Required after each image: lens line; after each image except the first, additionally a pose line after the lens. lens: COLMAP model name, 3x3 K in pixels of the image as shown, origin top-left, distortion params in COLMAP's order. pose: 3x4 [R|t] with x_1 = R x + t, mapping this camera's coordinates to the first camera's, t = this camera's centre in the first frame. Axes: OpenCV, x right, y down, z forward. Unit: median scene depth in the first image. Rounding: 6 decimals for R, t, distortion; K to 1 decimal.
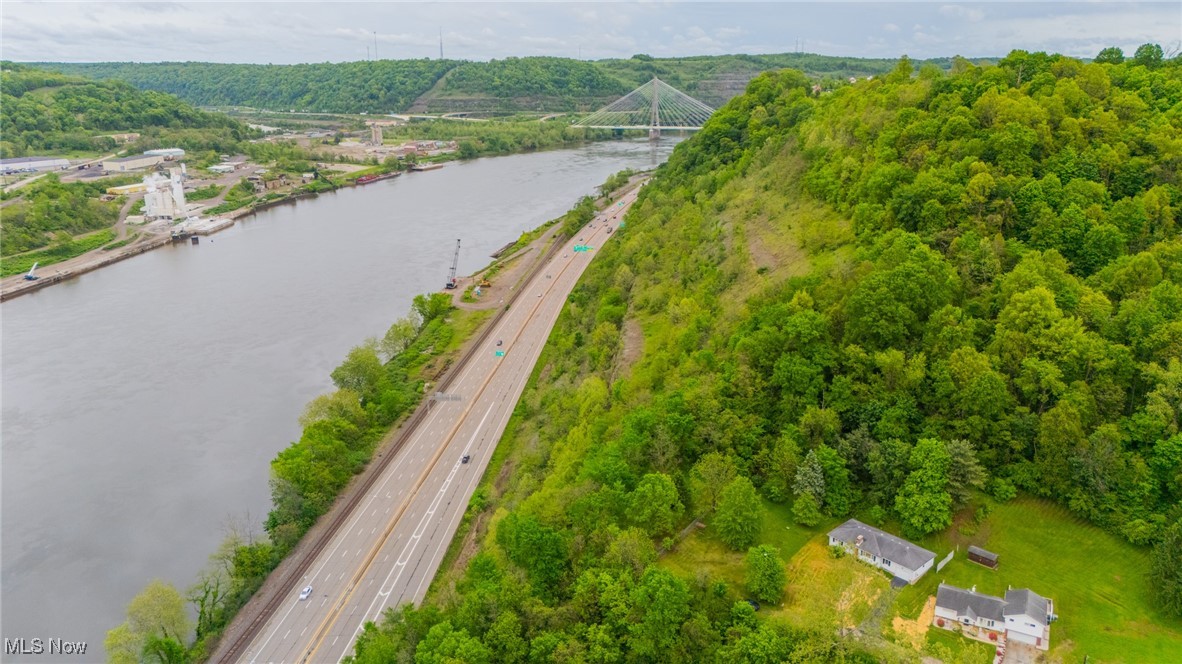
lens RADIAL K [[872.8, 0, 586.7], [0, 872.8, 326.1], [0, 0, 1]] dist [0.069912, -0.065540]
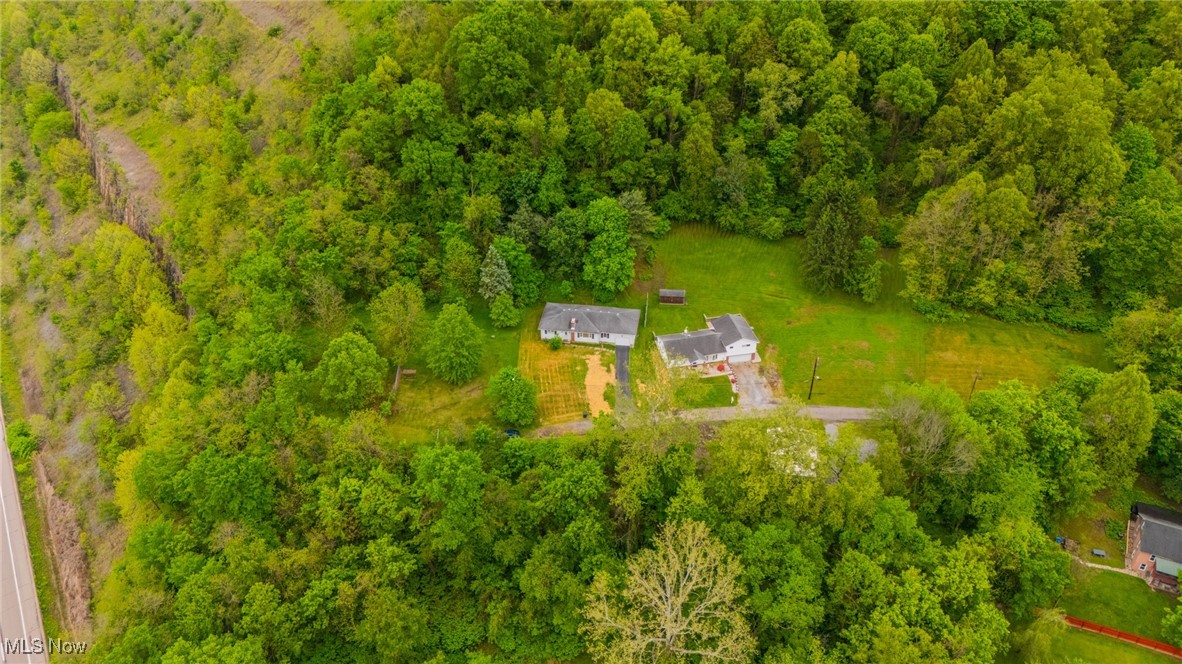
lens RADIAL K [[872.8, 0, 593.9], [0, 872.8, 332.1], [0, 0, 1]] dist [0.069912, -0.065540]
pose [[0.767664, -0.361872, 0.528905, -0.165313], [0.184165, 0.915073, 0.358783, -0.078276], [-0.613820, -0.178019, 0.769113, 0.246567]]
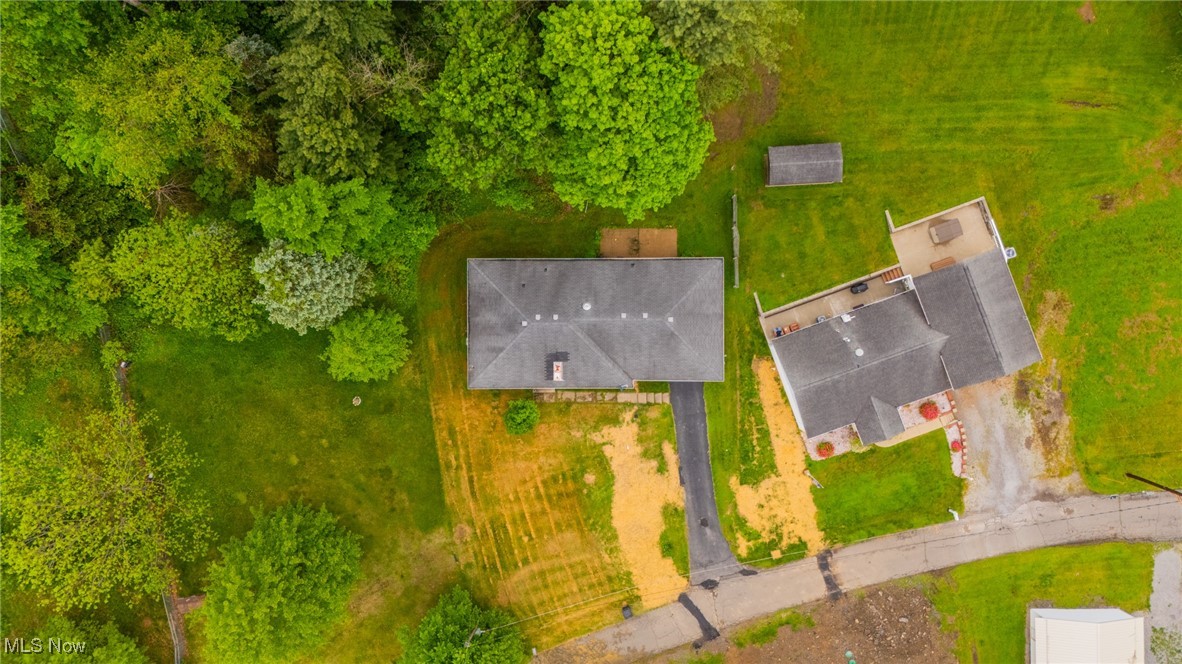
lens RADIAL K [[872.8, 0, 589.1], [0, 872.8, 331.9], [0, 0, 1]] dist [0.069912, -0.065540]
pose [[0.665654, -0.746245, -0.004826, 0.315394], [0.218747, 0.188933, 0.957316, -0.094348], [-0.713481, -0.638297, 0.289002, 0.851765]]
